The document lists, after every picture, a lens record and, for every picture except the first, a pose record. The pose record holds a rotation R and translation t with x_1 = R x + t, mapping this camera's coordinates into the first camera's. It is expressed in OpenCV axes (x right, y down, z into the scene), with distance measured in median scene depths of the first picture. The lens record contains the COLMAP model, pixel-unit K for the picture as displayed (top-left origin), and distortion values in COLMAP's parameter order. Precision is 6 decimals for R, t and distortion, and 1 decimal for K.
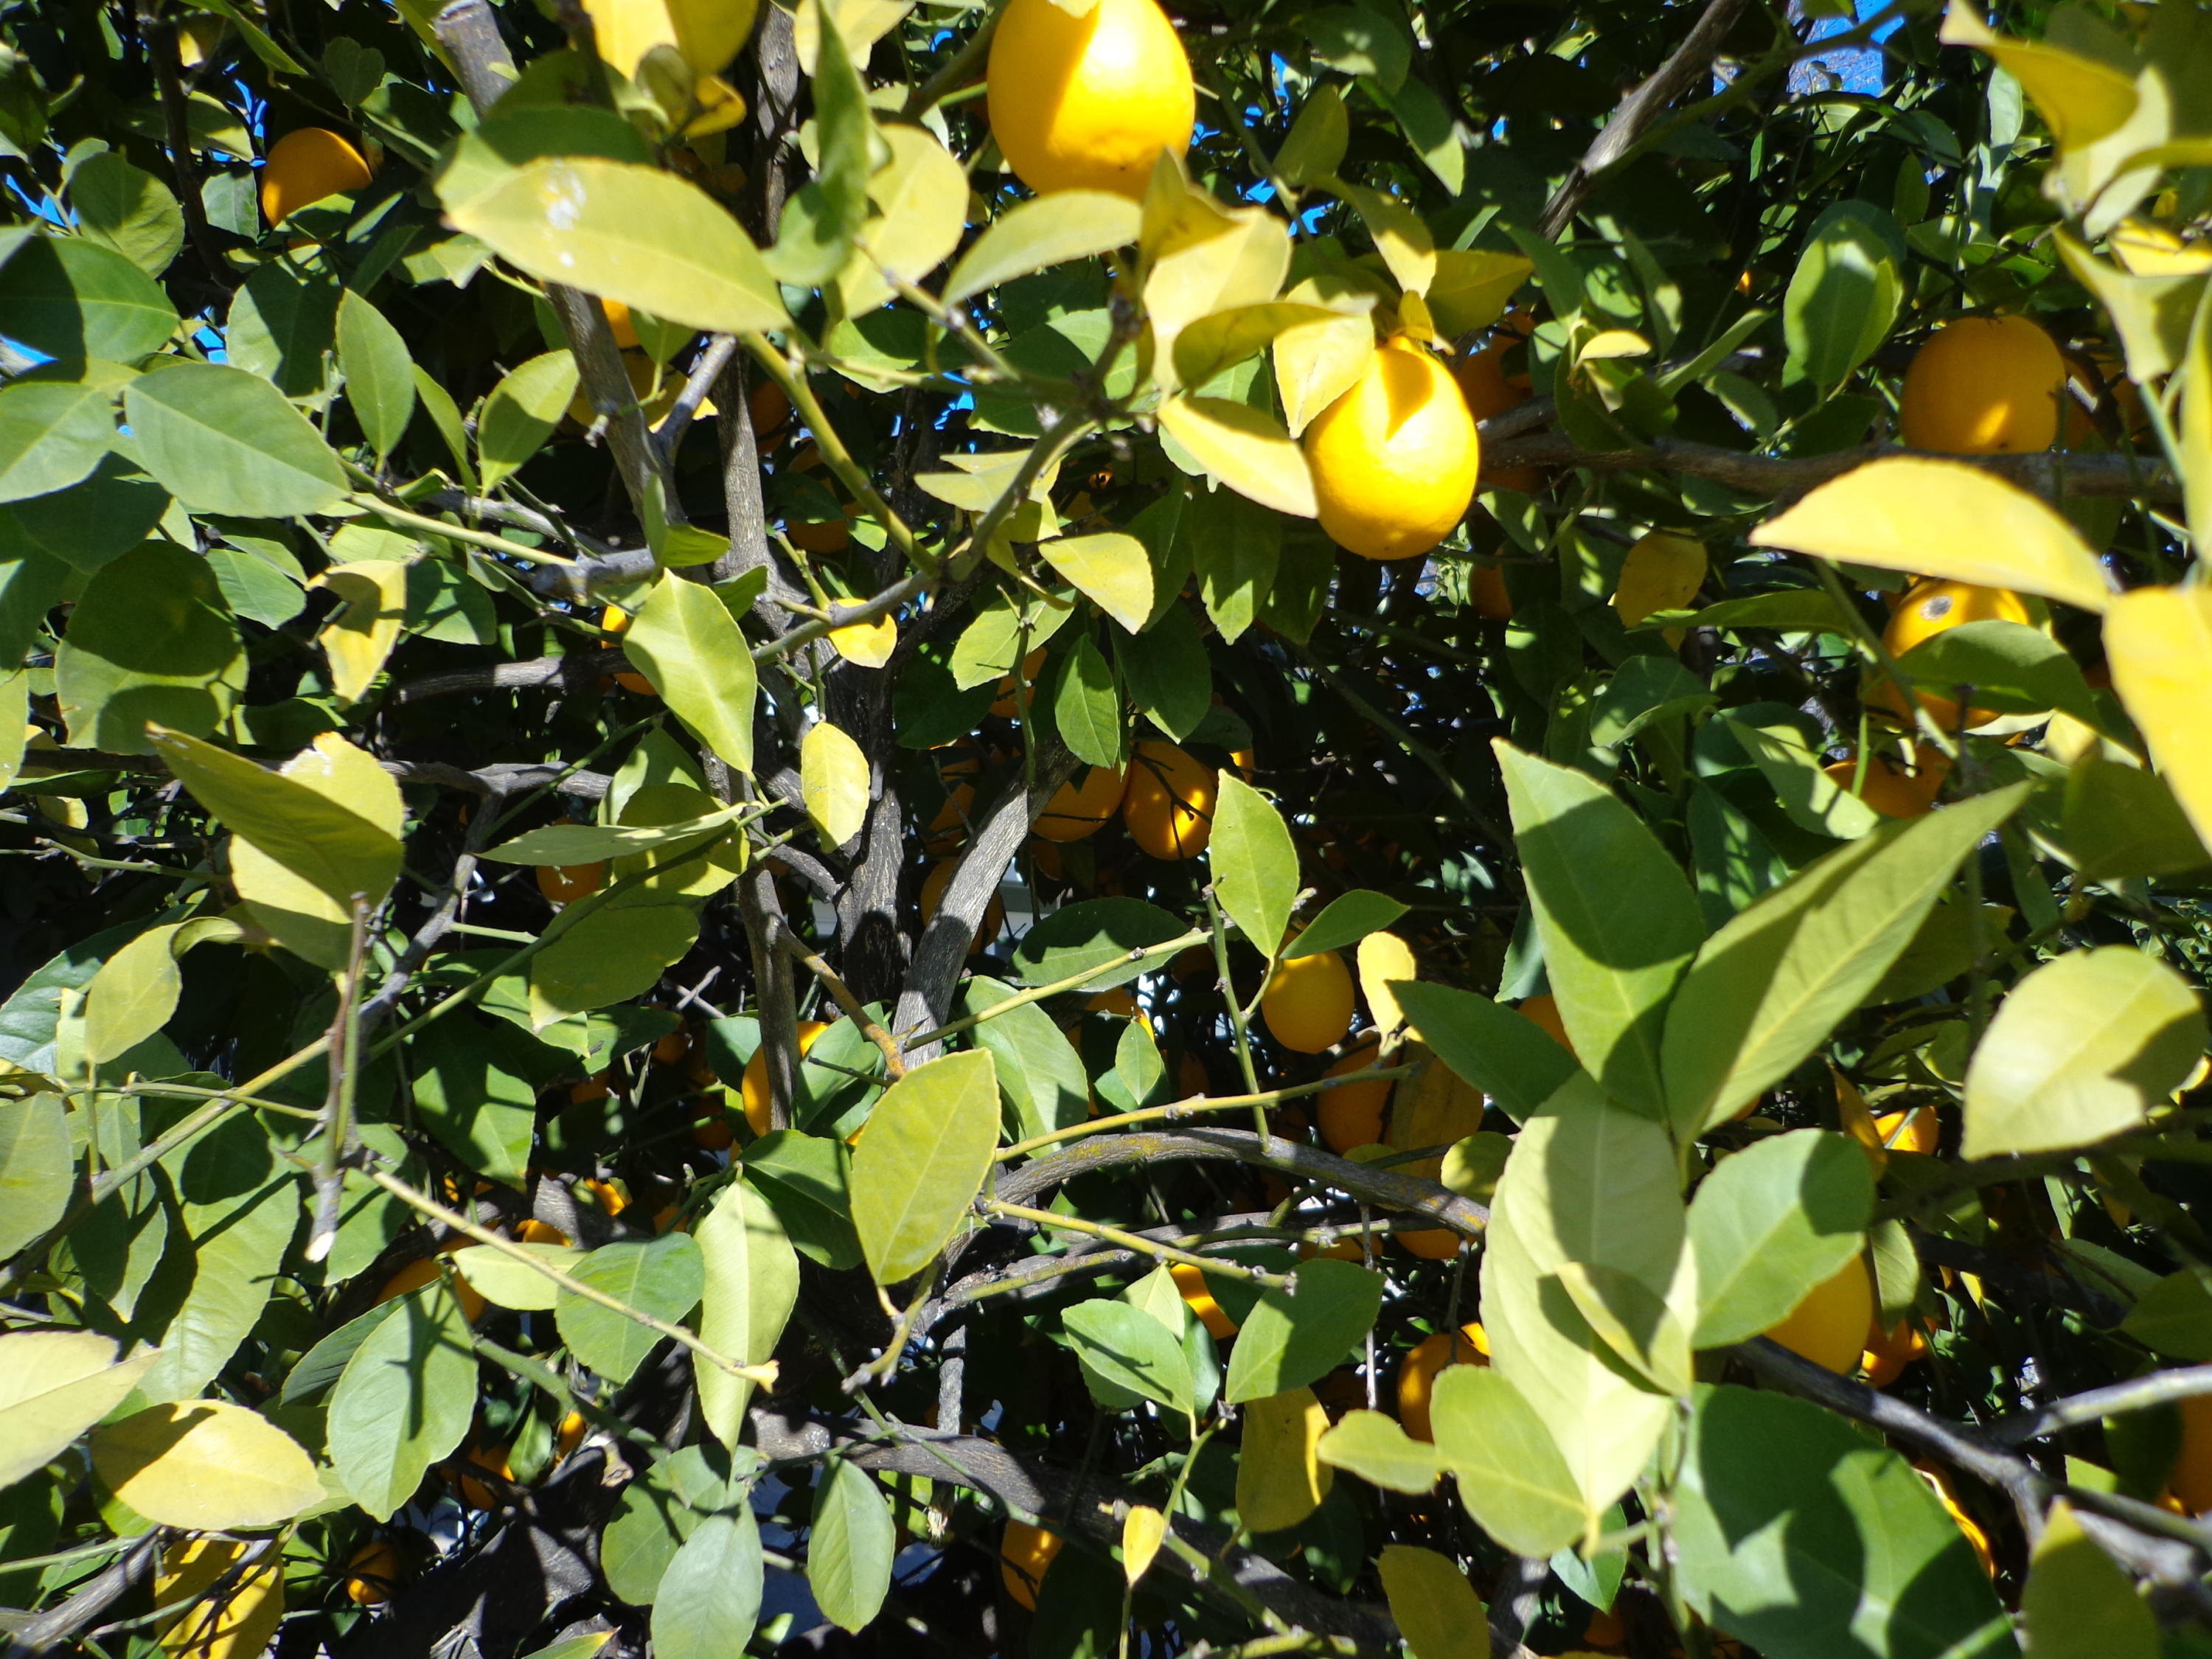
lens RADIAL K [[1629.5, 0, 1108.3], [0, 1629.5, 826.3], [0, 0, 1]] dist [-0.006194, 0.008616]
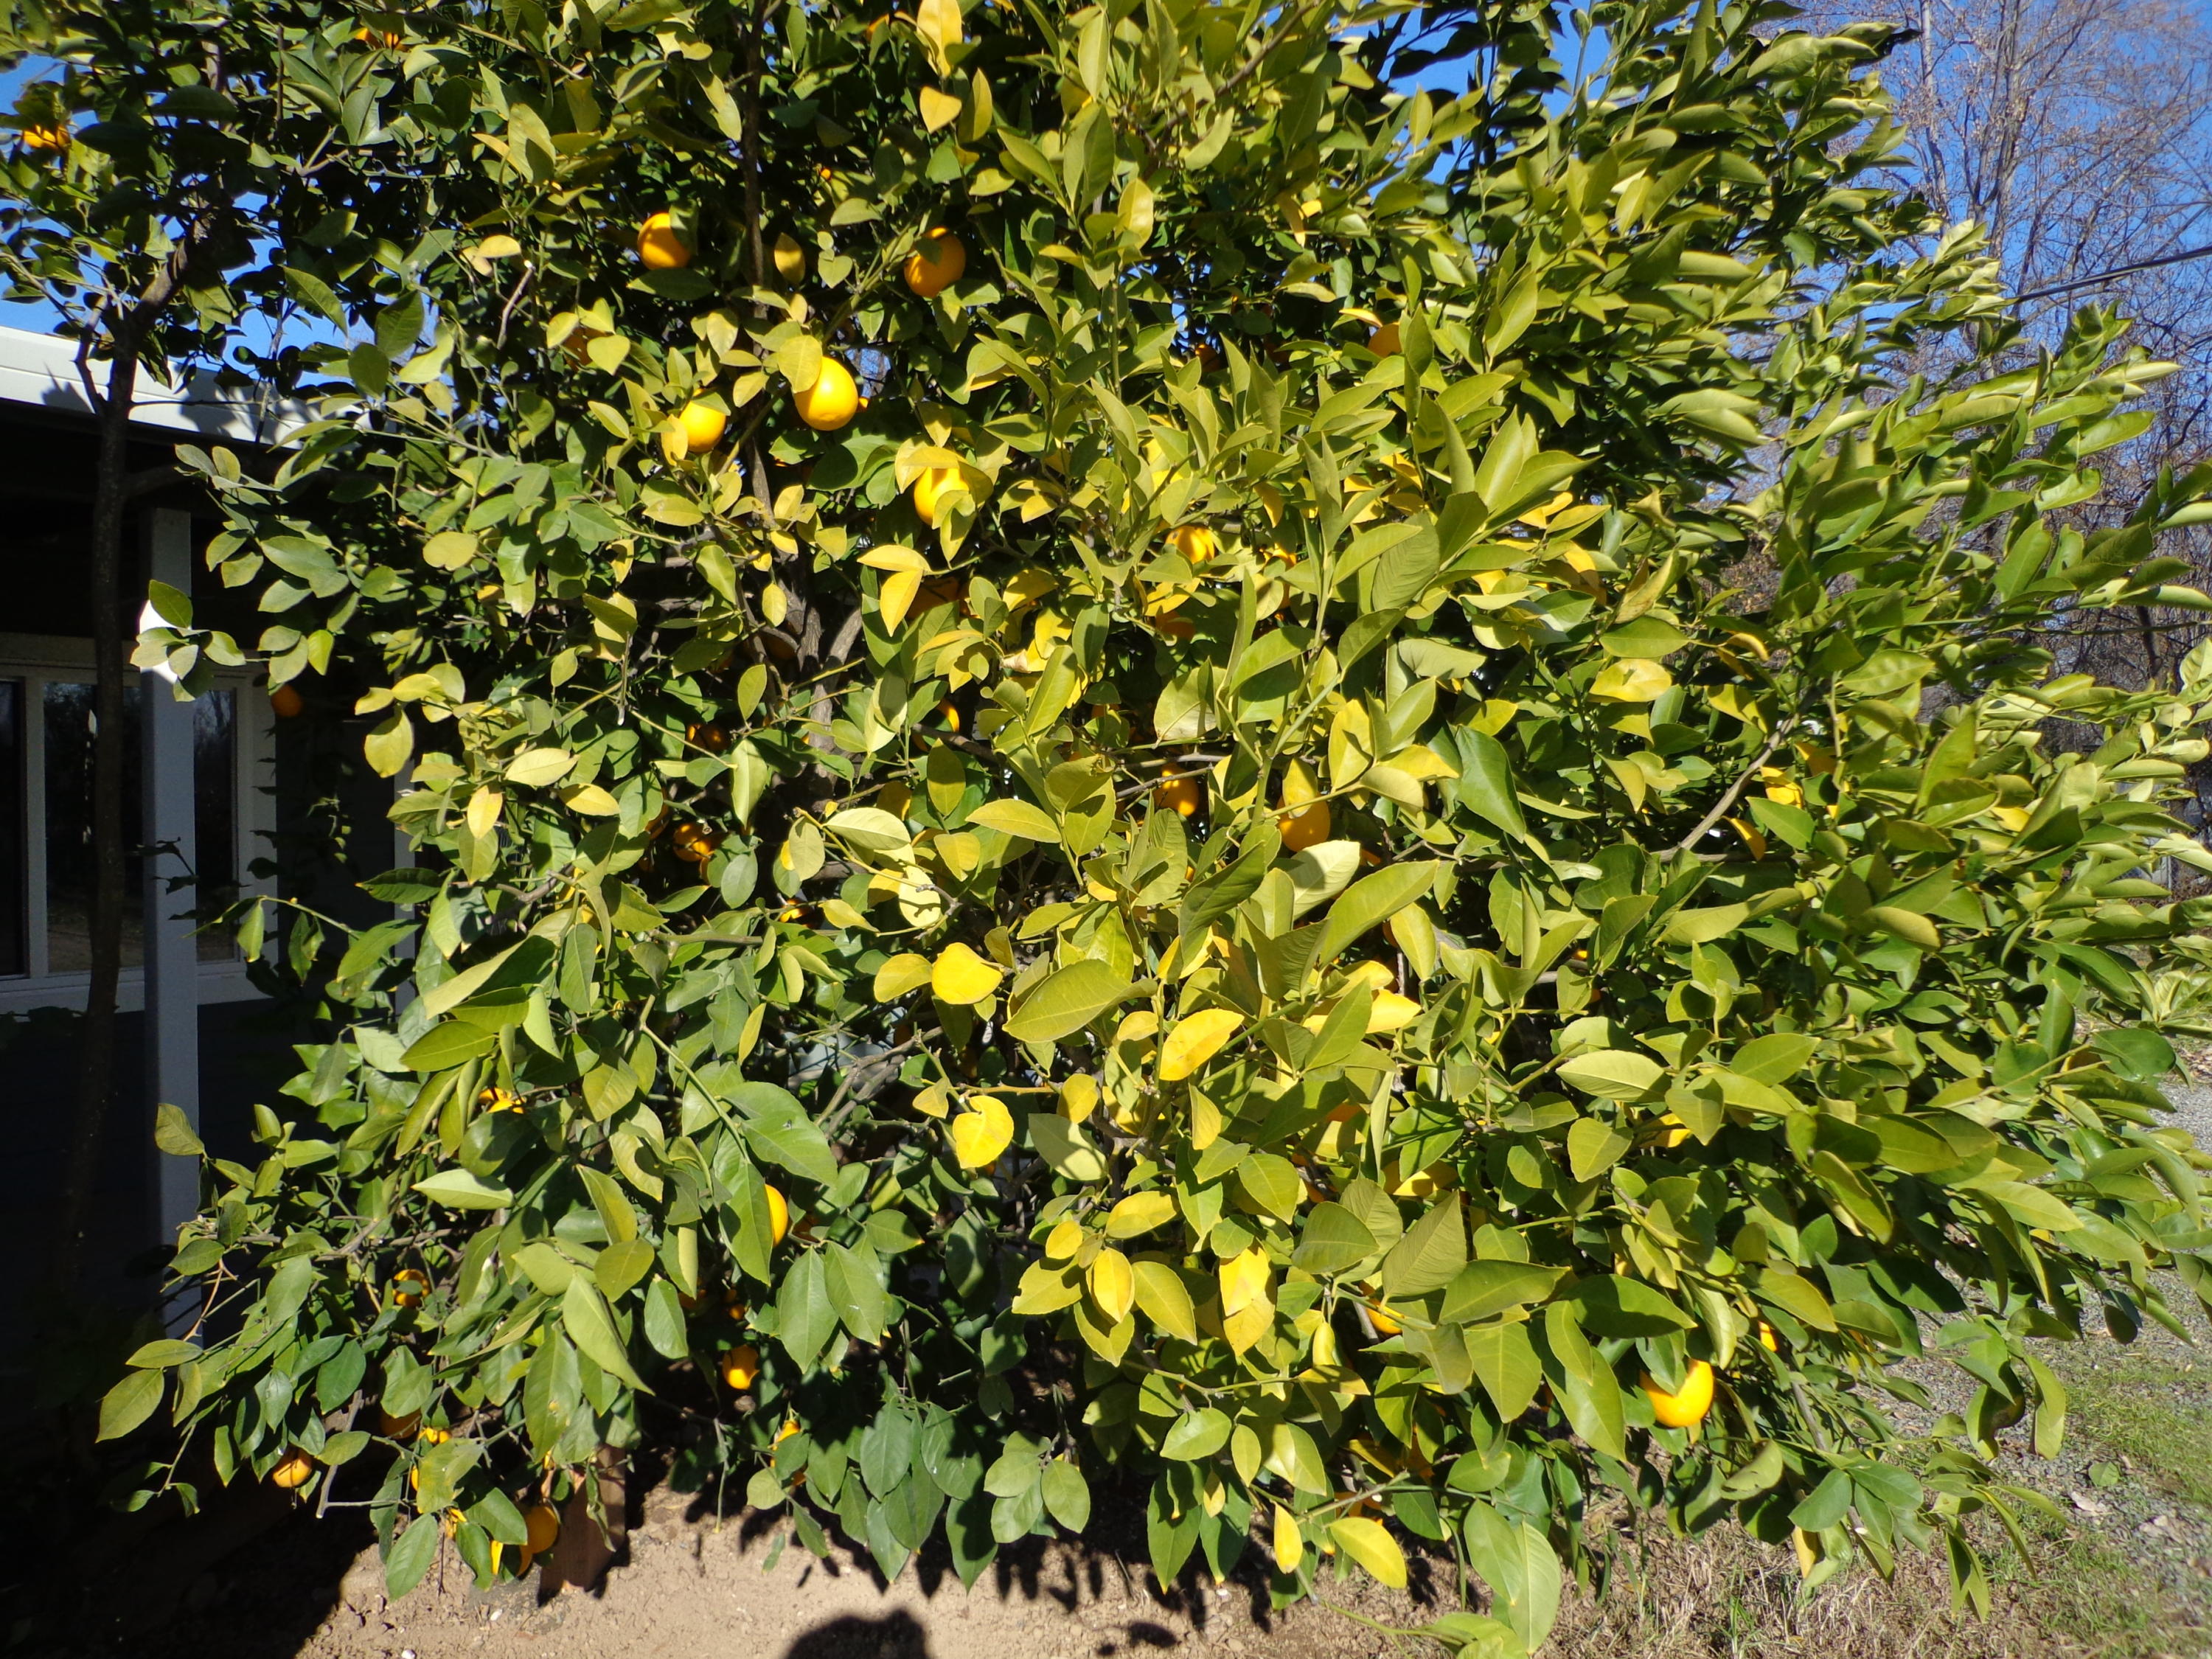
lens RADIAL K [[1629.5, 0, 1104.5], [0, 1629.5, 830.8], [0, 0, 1]] dist [-0.006194, 0.008616]
pose [[0.992888, 0.010718, -0.118569, 0.832311], [0.002194, 0.994123, 0.108237, 0.065717], [0.119032, -0.107728, 0.987029, -2.009747]]
